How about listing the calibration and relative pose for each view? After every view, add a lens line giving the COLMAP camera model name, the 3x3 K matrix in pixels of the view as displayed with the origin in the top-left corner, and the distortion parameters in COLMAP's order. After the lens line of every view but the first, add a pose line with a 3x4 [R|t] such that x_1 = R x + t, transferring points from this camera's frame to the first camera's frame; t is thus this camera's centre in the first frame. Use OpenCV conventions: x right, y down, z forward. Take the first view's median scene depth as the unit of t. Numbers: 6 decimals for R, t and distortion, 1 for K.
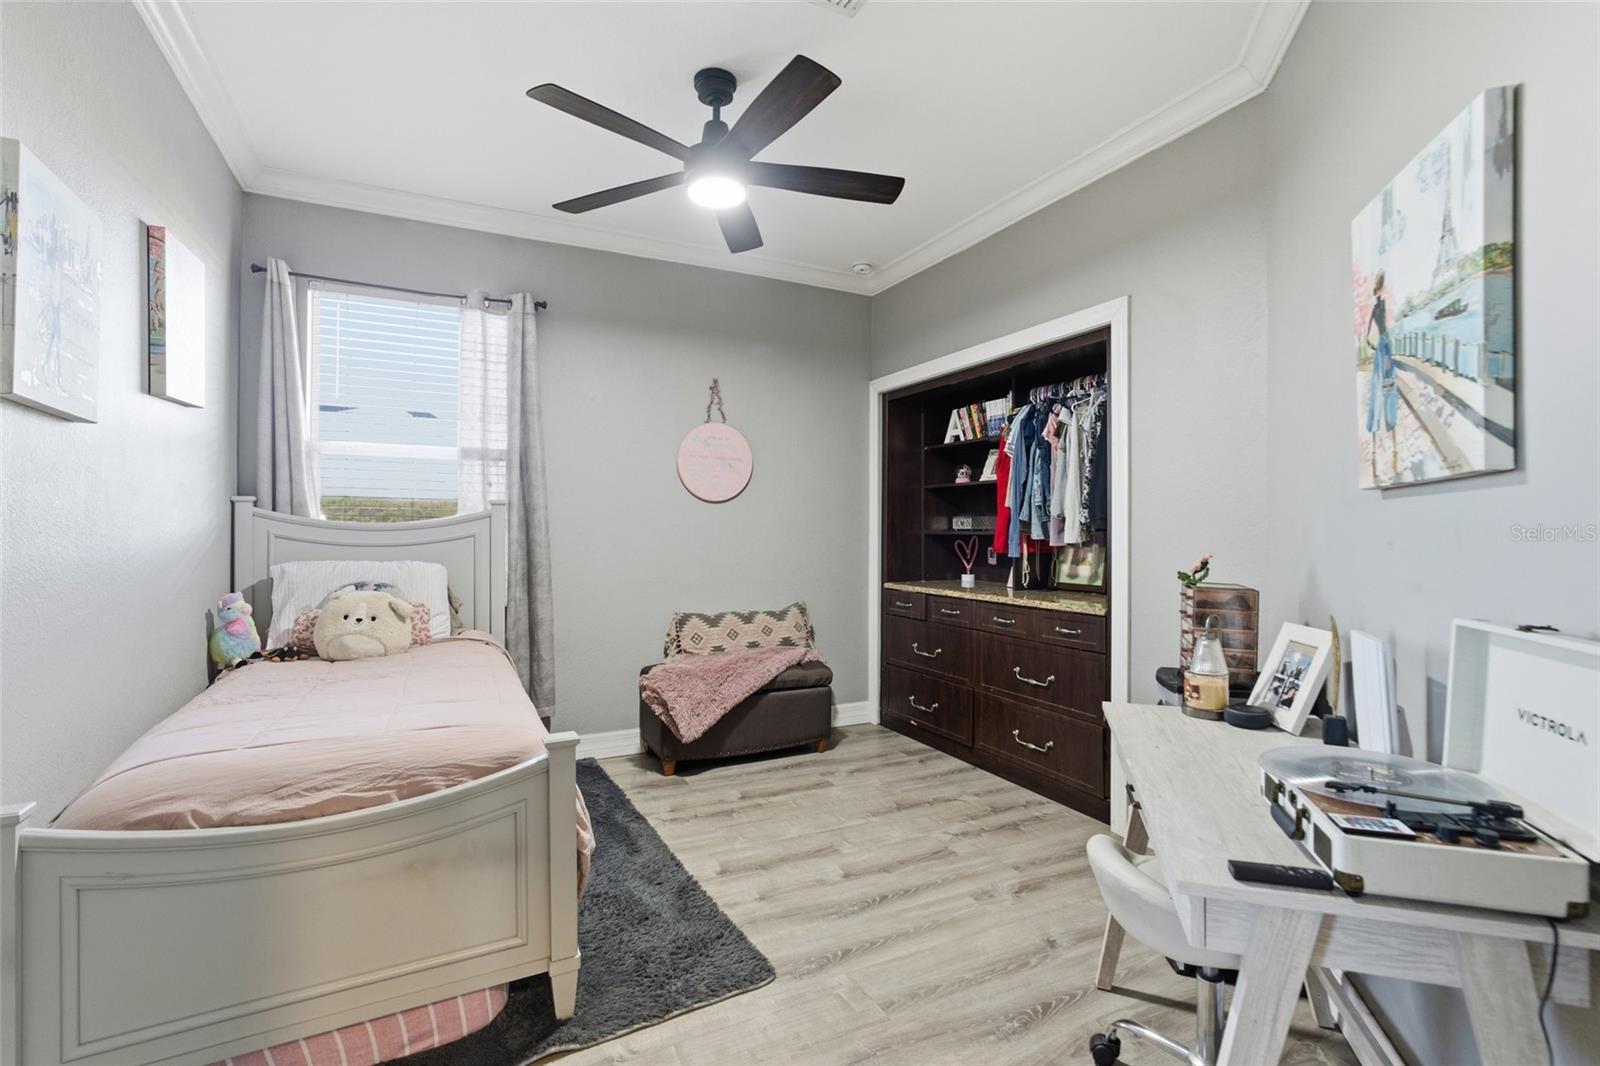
lens RADIAL K [[737.3, 0, 800.4], [0, 737.3, 532.2], [0, 0, 1]] dist [-0.002591, 0.002296]
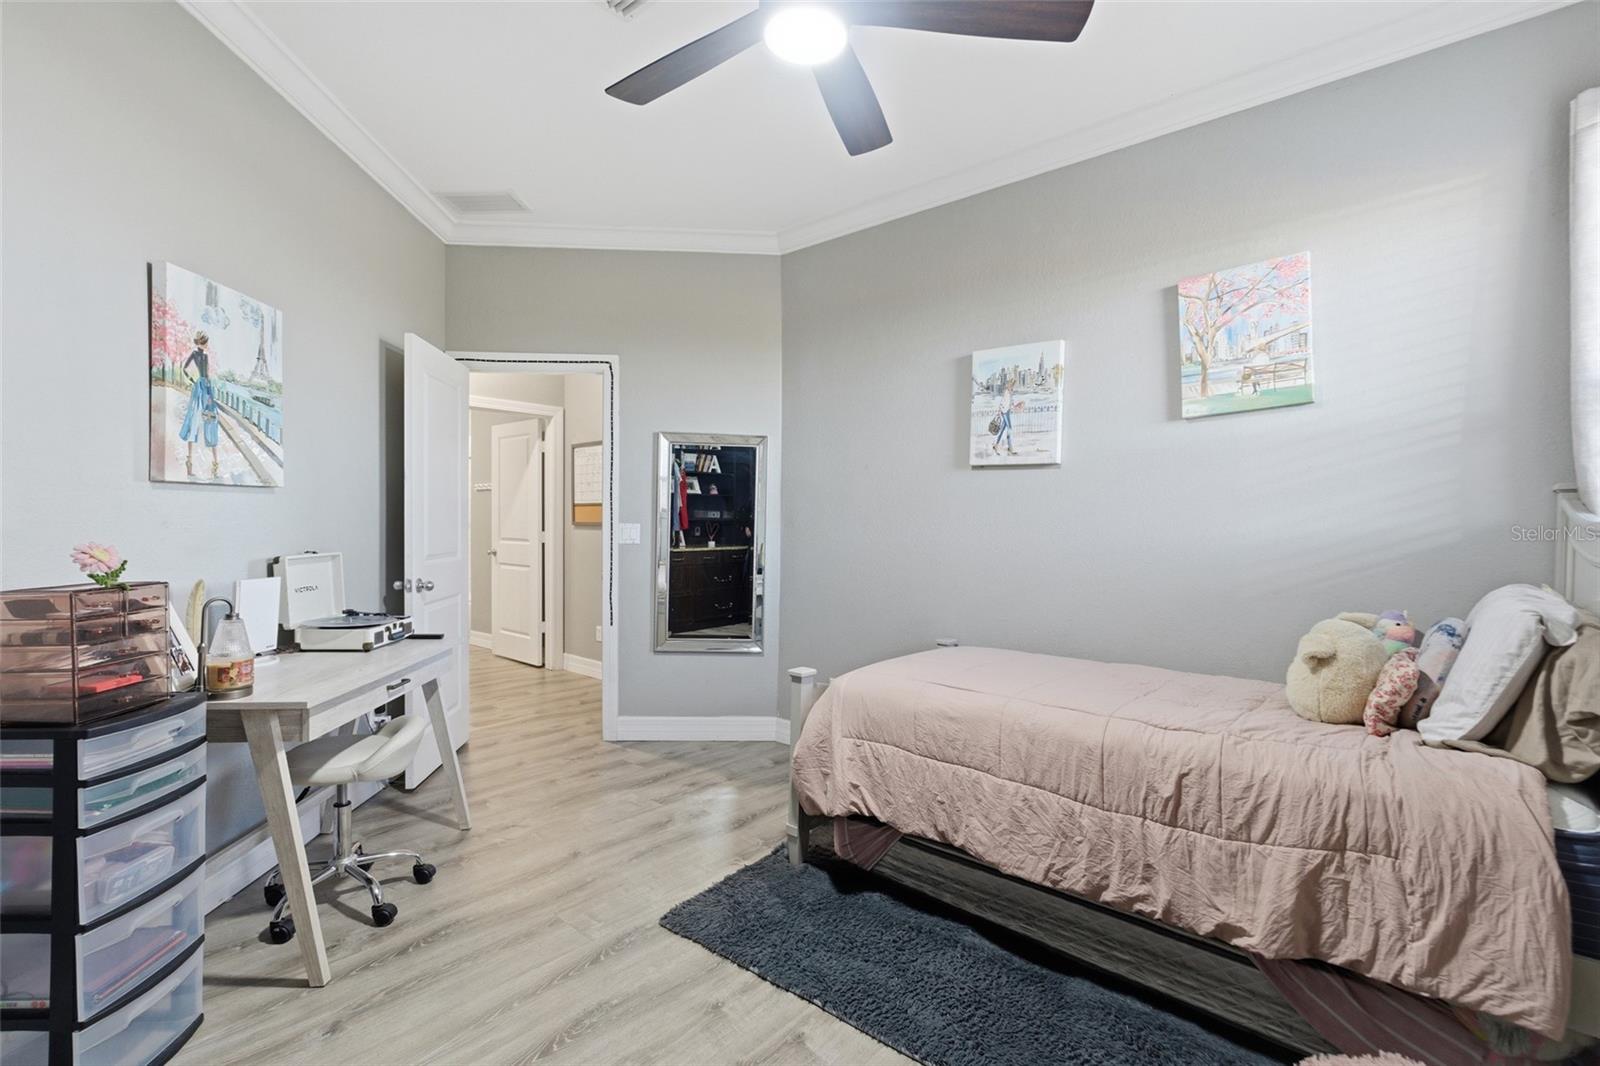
lens RADIAL K [[737.3, 0, 797.4], [0, 737.3, 529.1], [0, 0, 1]] dist [-0.002591, 0.002296]
pose [[-0.930025, -0.003161, -0.367482, 0.232596], [-0.009755, 0.999823, 0.016089, -0.007346], [0.367366, 0.018548, -0.929892, 2.678080]]
